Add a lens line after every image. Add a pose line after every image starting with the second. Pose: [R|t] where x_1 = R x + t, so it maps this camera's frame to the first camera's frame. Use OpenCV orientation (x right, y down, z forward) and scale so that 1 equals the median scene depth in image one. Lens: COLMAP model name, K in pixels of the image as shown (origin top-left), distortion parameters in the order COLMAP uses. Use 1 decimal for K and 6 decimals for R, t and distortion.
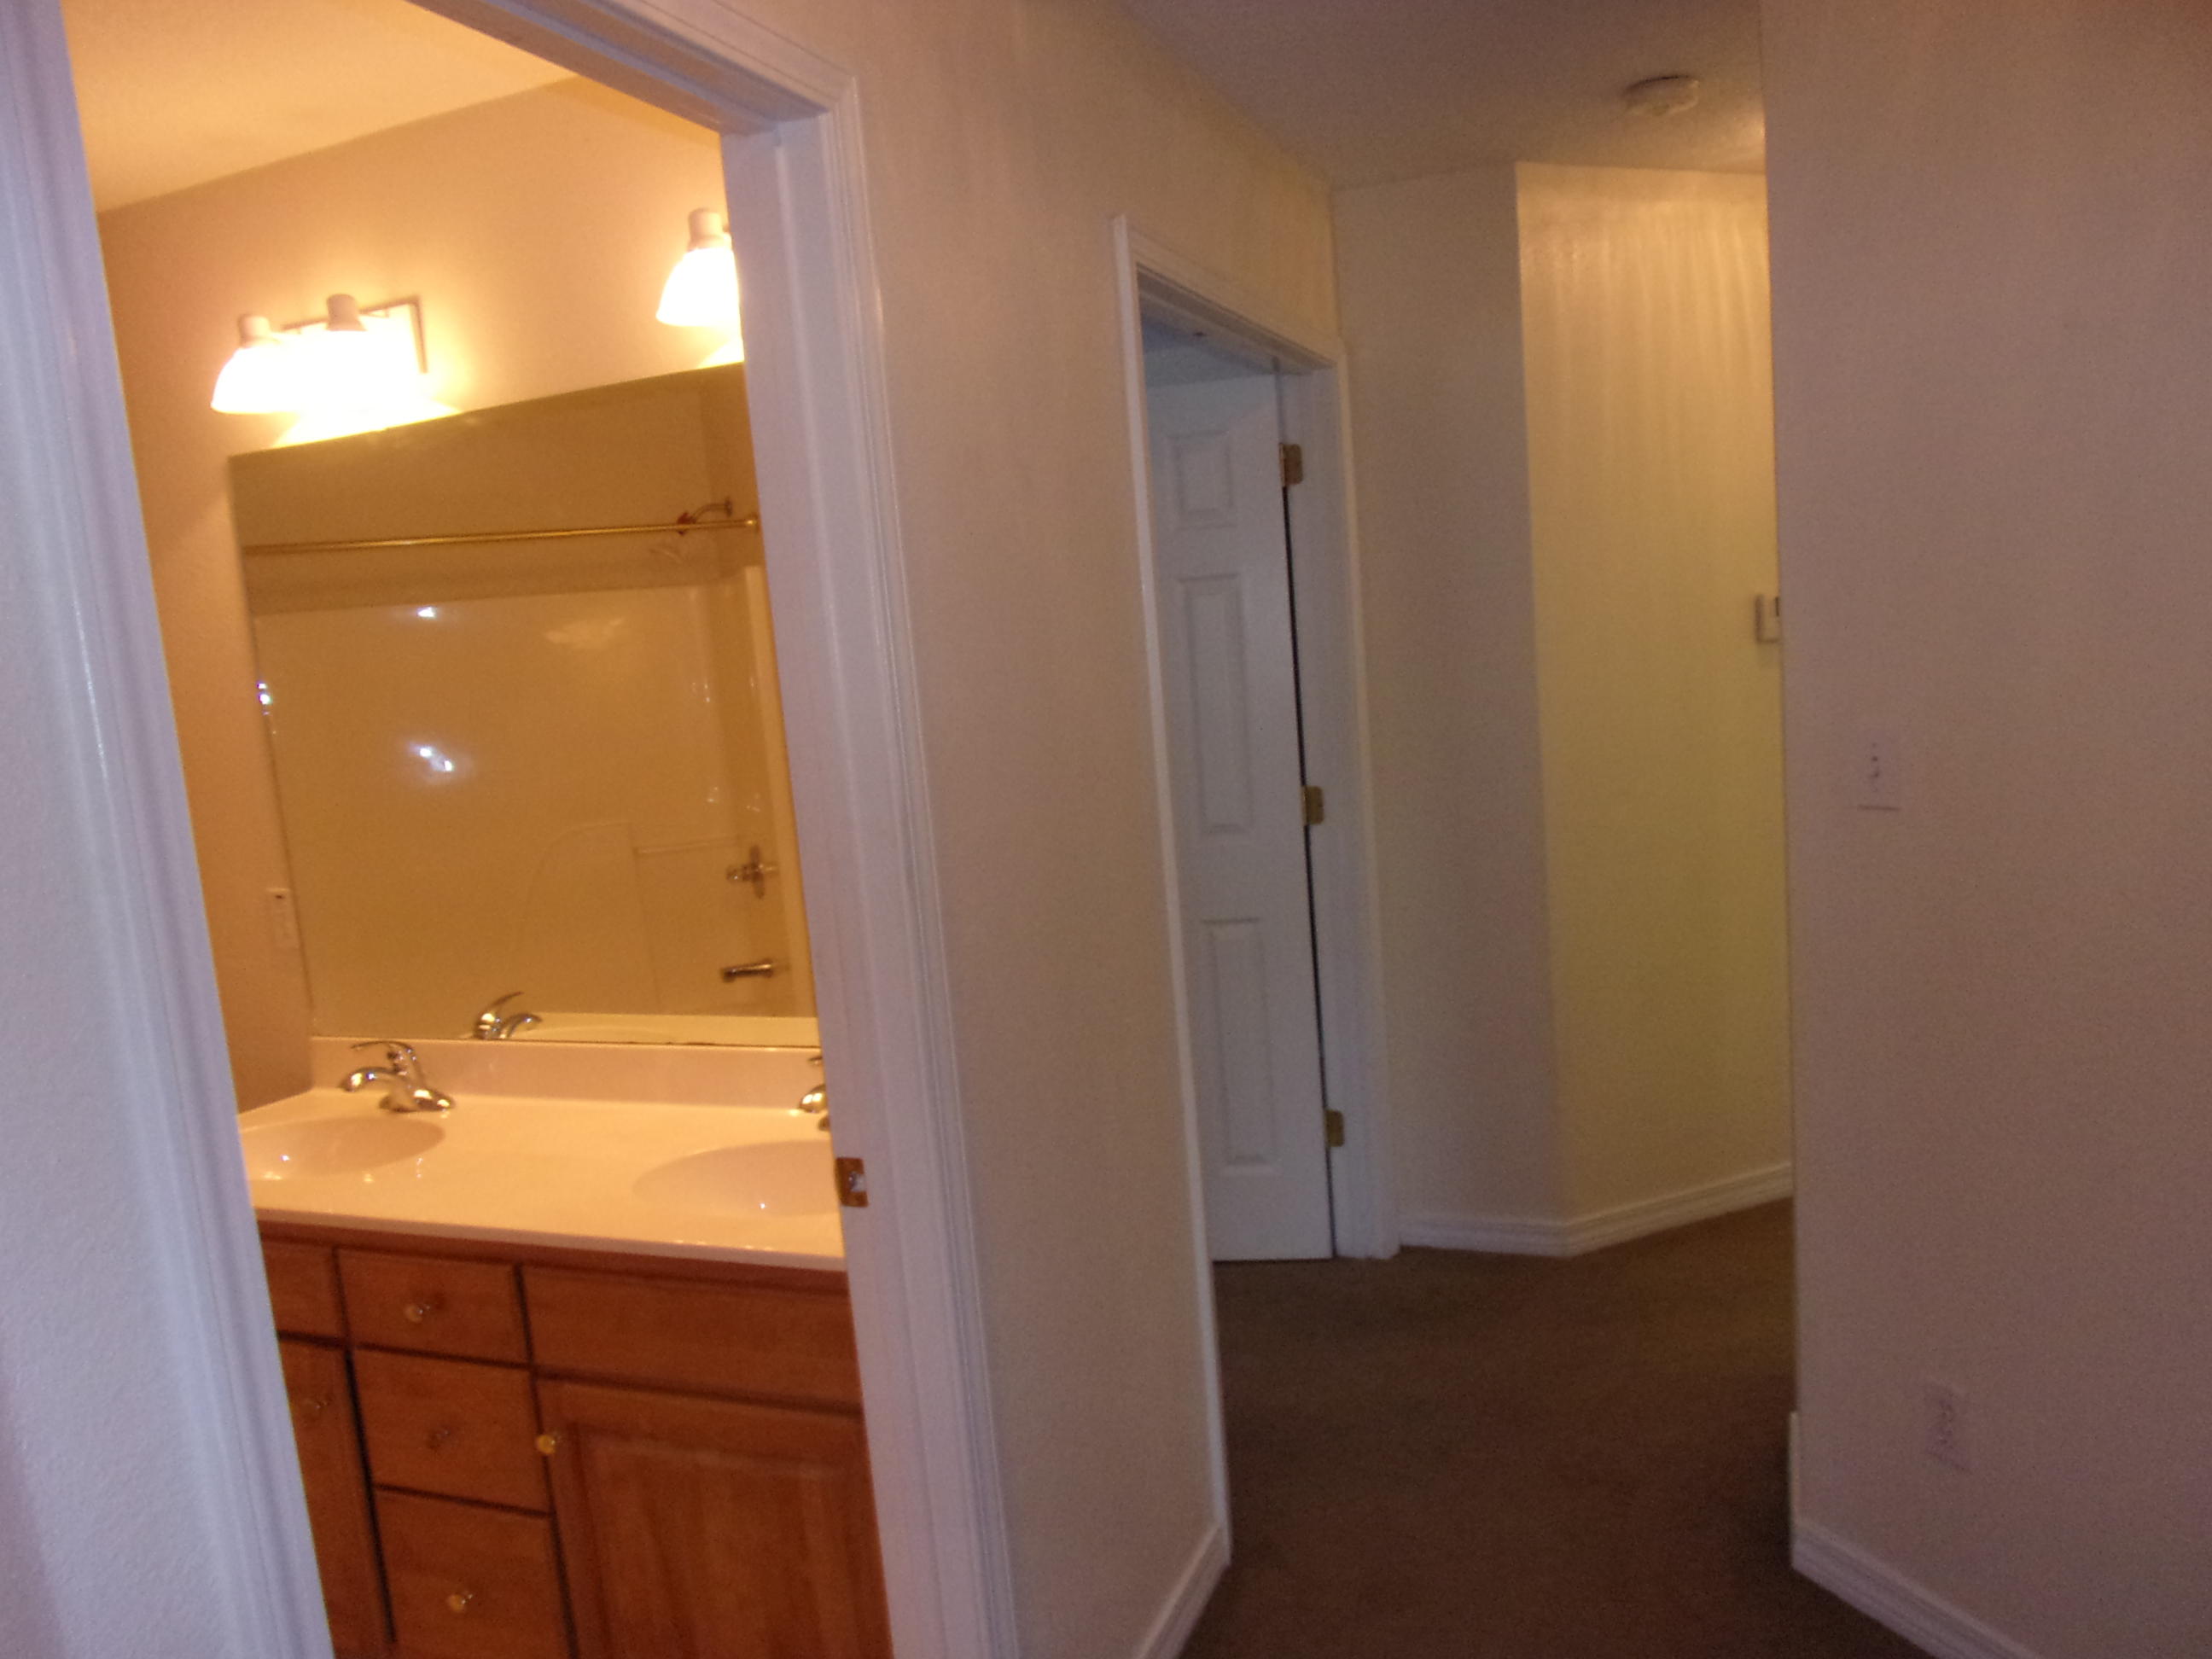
lens RADIAL K [[1633.4, 0, 1103.6], [0, 1633.4, 852.2], [0, 0, 1]] dist [-0.053893, 0.024608]
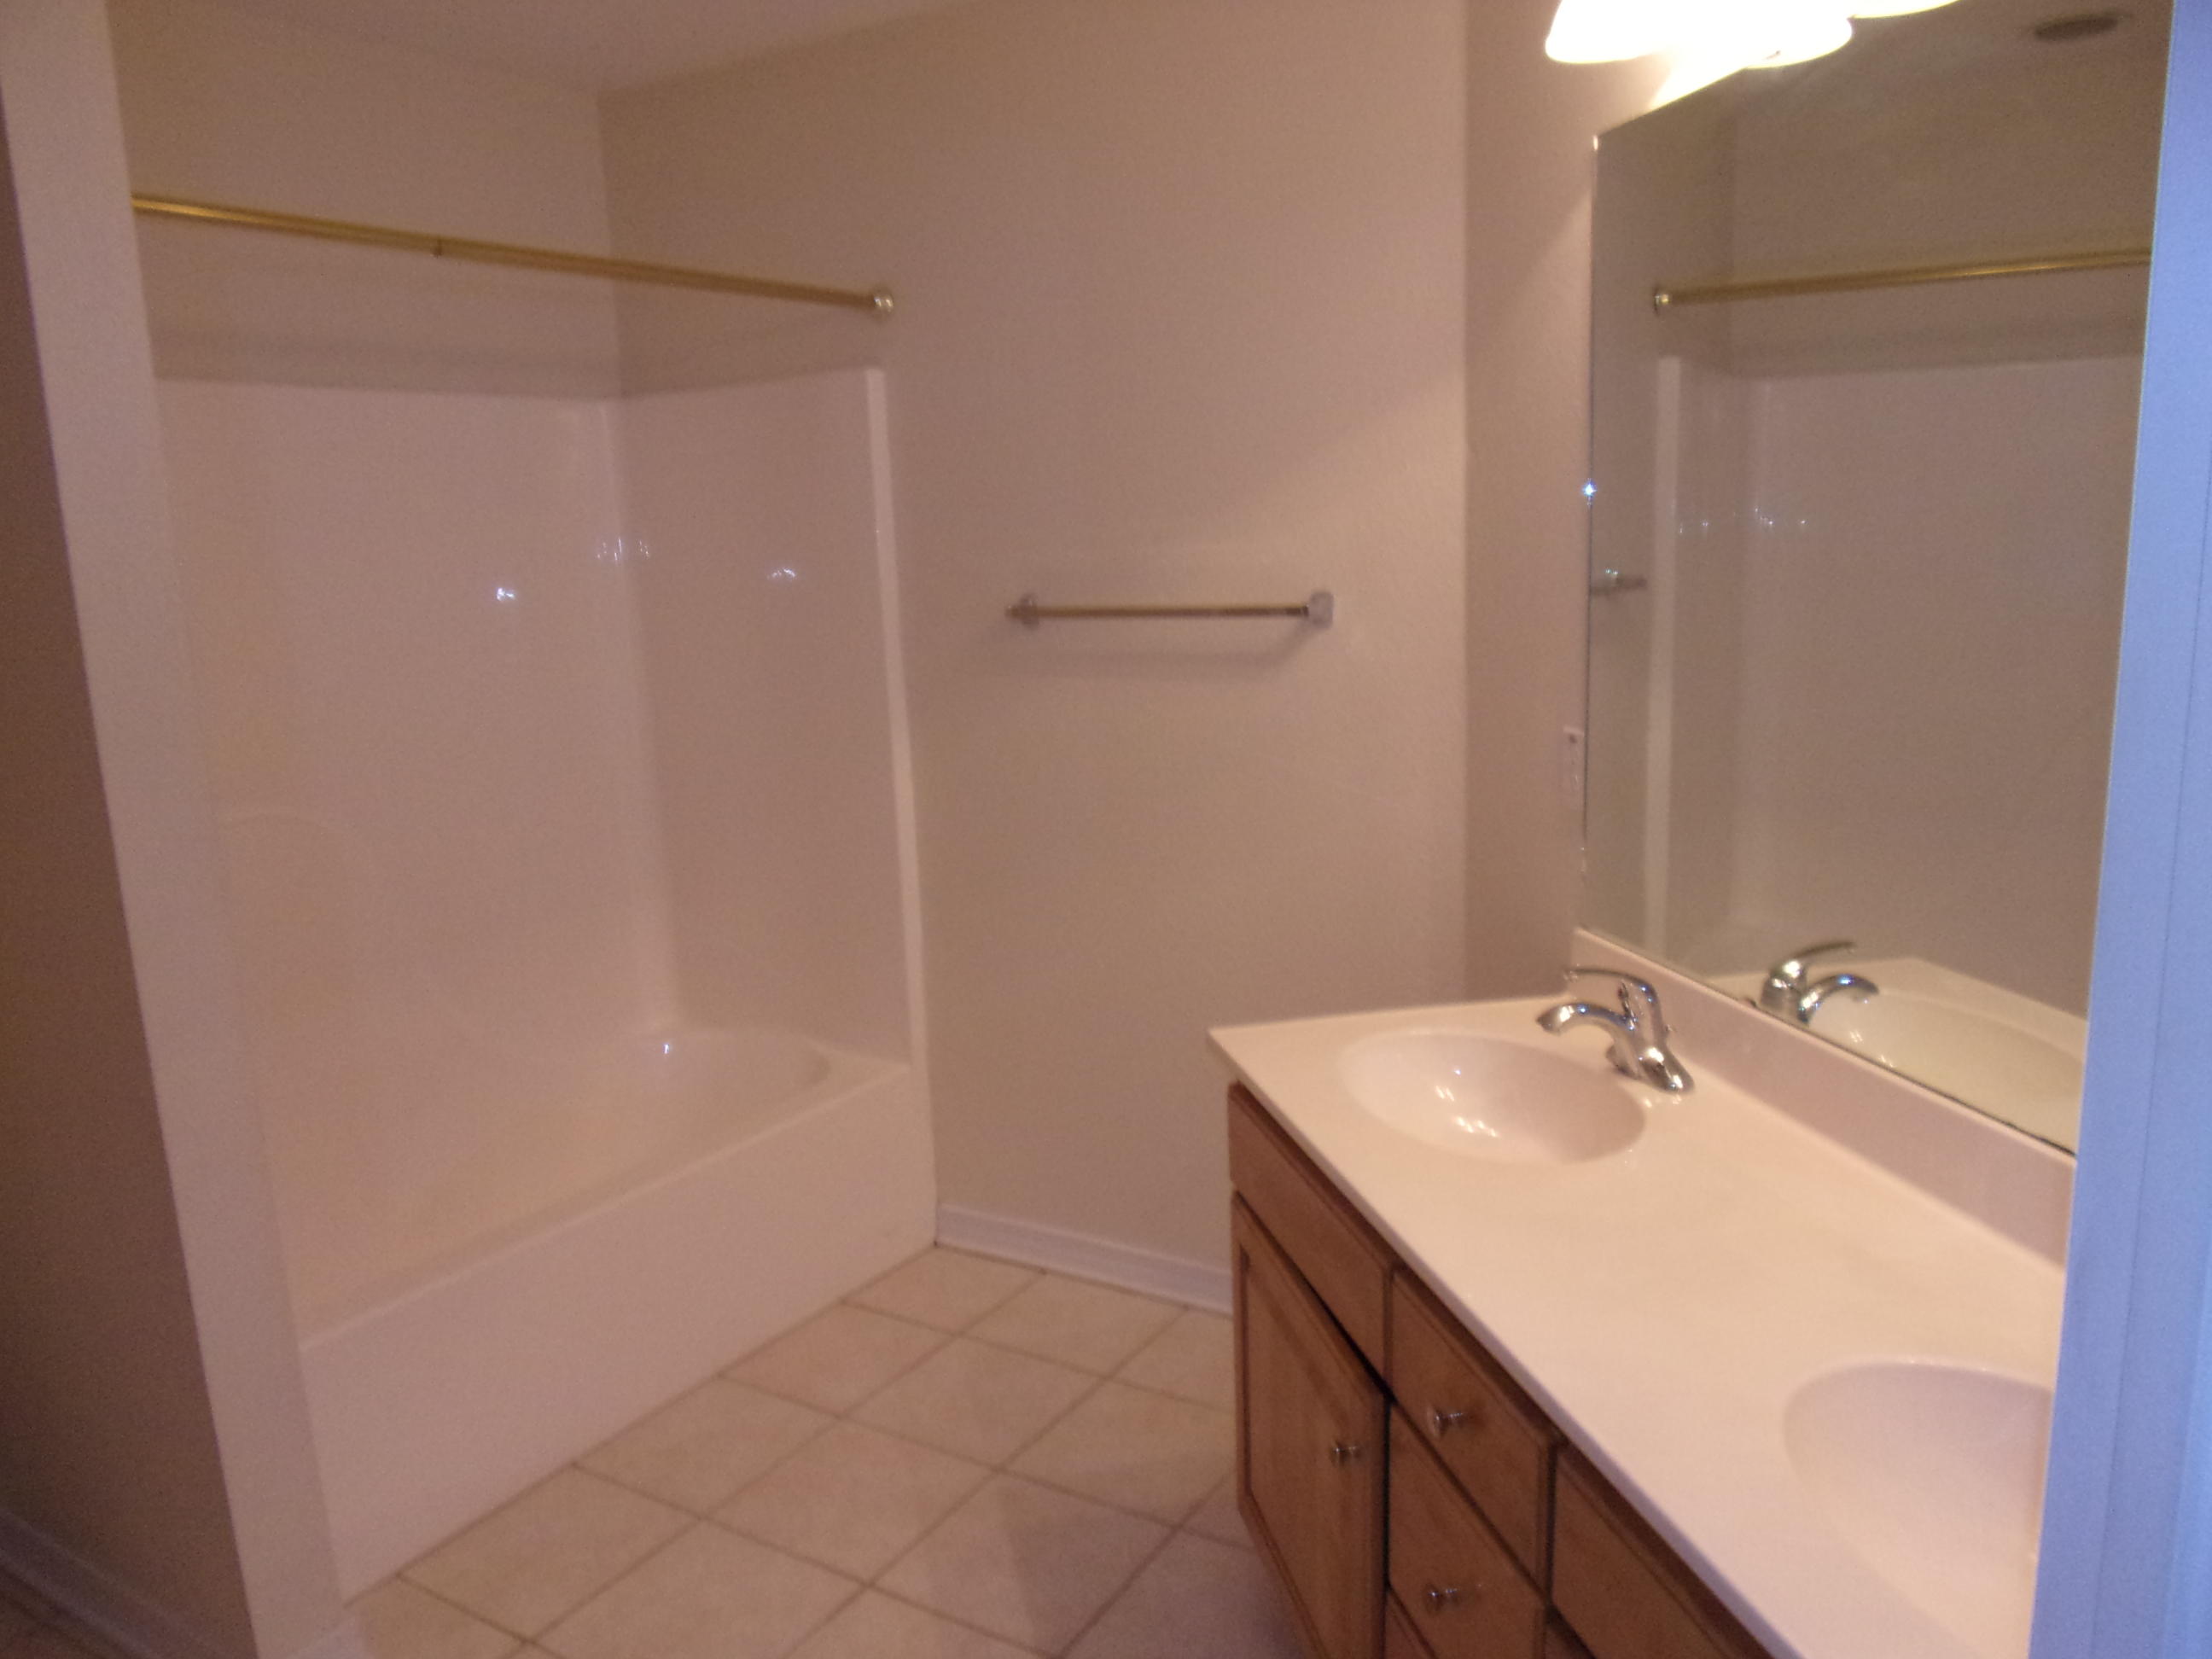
lens RADIAL K [[1633.4, 0, 1103.6], [0, 1633.4, 852.2], [0, 0, 1]] dist [-0.053893, 0.024608]
pose [[0.566116, 0.221186, -0.794096, -0.018690], [-0.108364, 0.974937, 0.194304, -0.048225], [0.817172, -0.023948, 0.575897, 0.404461]]
